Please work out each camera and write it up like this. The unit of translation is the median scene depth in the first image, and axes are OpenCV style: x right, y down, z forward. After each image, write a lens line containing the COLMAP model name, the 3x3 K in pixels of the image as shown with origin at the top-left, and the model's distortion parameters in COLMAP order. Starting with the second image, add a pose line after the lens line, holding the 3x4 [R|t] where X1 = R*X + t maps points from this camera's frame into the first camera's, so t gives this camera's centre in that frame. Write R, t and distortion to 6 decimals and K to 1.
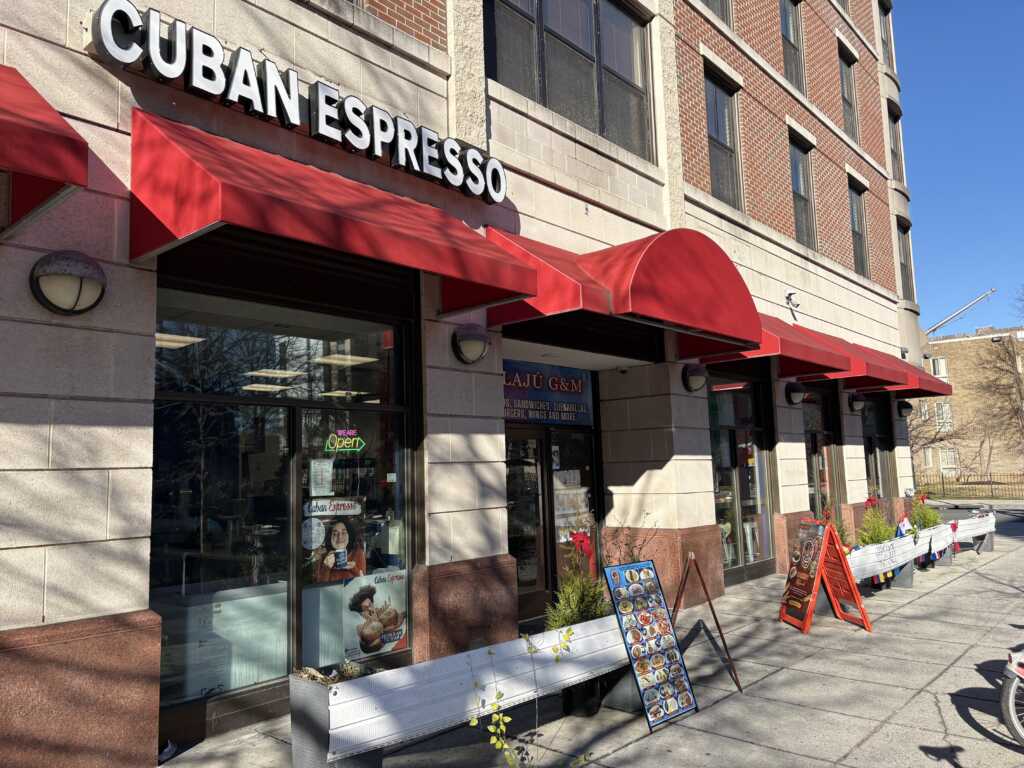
lens RADIAL K [[757.0, 0, 512.0], [0, 757.0, 384.0], [0, 0, 1]] dist [0.011519, 0.004722]
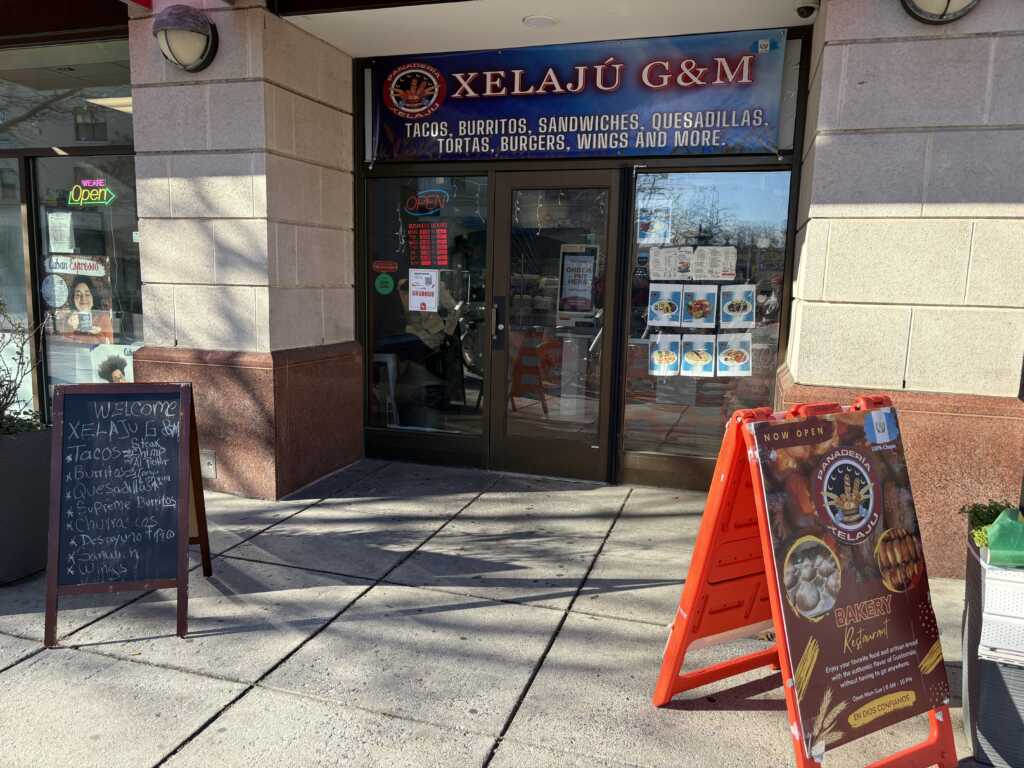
lens RADIAL K [[757.0, 0, 512.0], [0, 757.0, 384.0], [0, 0, 1]] dist [0.011519, 0.004722]
pose [[0.407865, 0.172597, -0.896580, 0.826707], [0.071677, 0.972887, 0.219893, 0.134233], [0.910224, -0.153951, 0.384436, 1.084030]]
